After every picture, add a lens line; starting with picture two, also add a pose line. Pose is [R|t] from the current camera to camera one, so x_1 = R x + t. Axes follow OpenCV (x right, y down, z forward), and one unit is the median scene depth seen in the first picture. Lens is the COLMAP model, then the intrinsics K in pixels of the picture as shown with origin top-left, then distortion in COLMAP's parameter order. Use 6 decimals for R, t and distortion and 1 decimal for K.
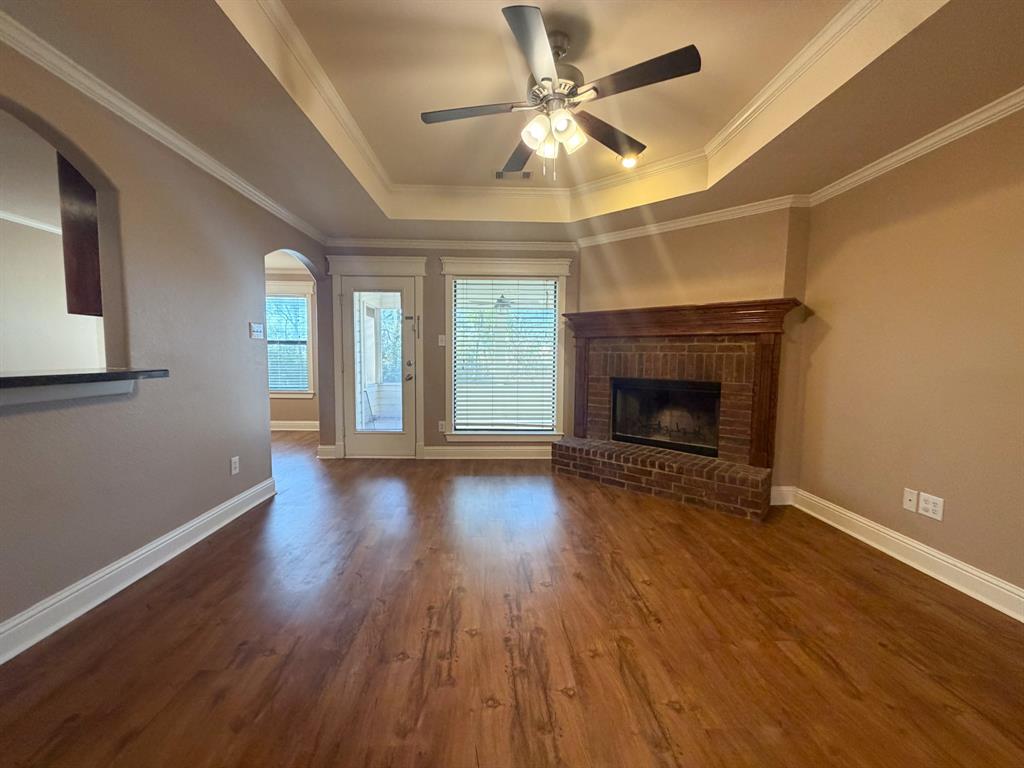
lens RADIAL K [[410.4, 0, 512.0], [0, 410.4, 384.0], [0, 0, 1]] dist [-0.001412, -0.000048]
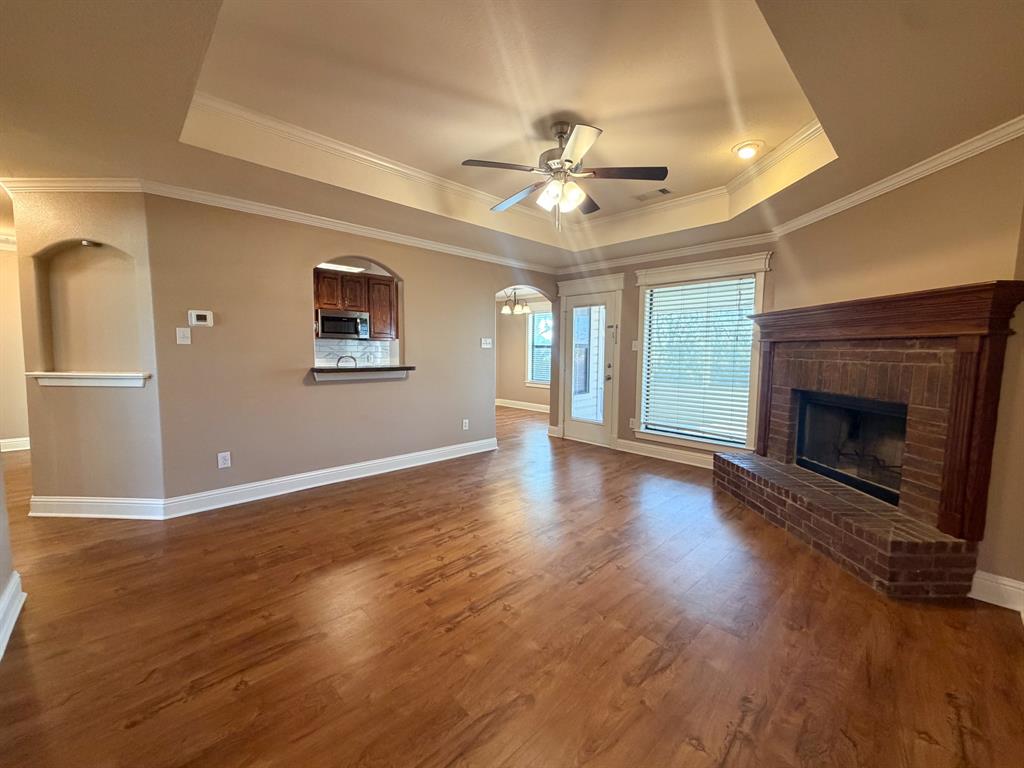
lens RADIAL K [[414.6, 0, 508.7], [0, 414.6, 385.9], [0, 0, 1]] dist [-0.001817, -0.000050]
pose [[0.663565, 0.062278, -0.745522, 0.585422], [-0.056834, 0.997846, 0.032769, -0.020291], [0.745957, 0.020627, 0.665675, 0.003006]]
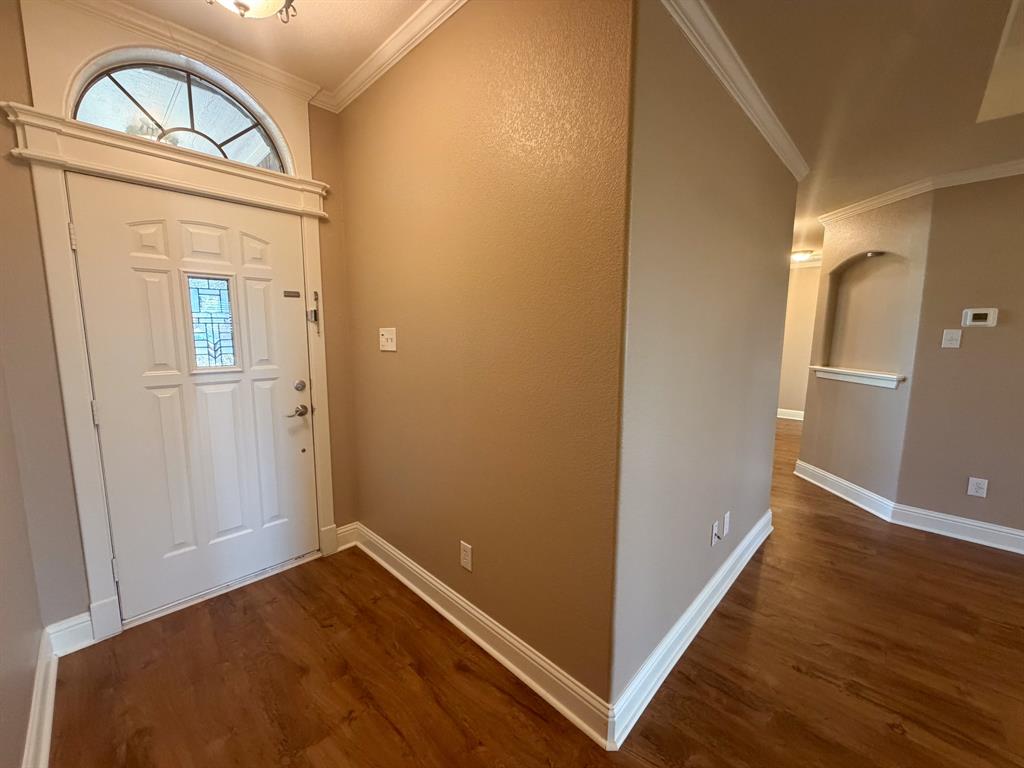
lens RADIAL K [[410.3, 0, 509.4], [0, 410.3, 384.5], [0, 0, 1]] dist [0.001886, 0.000311]
pose [[-0.726930, 0.075369, -0.682563, 0.620950], [-0.061454, 0.982831, 0.173974, -0.055370], [0.683956, 0.168413, -0.709818, 0.064552]]
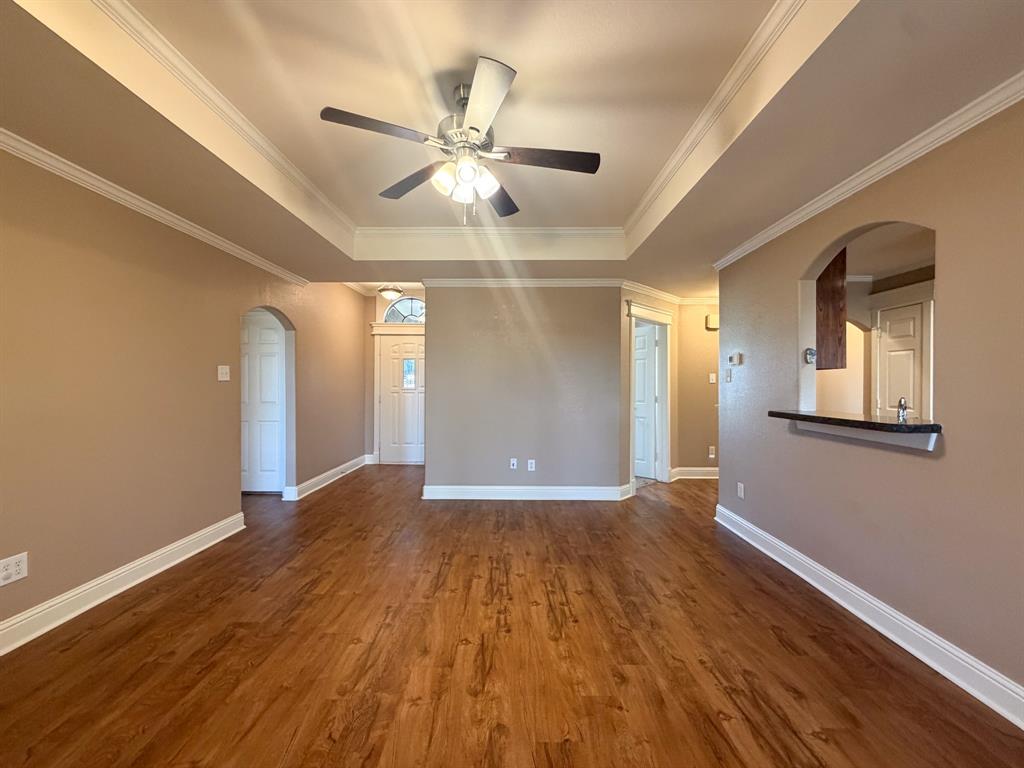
lens RADIAL K [[410.4, 0, 512.0], [0, 410.4, 384.0], [0, 0, 1]] dist [-0.001412, -0.000048]
pose [[-0.998604, -0.016009, 0.050341, -0.038159], [-0.012291, 0.997233, 0.073316, -0.107541], [-0.051375, 0.072595, -0.996037, 1.161857]]
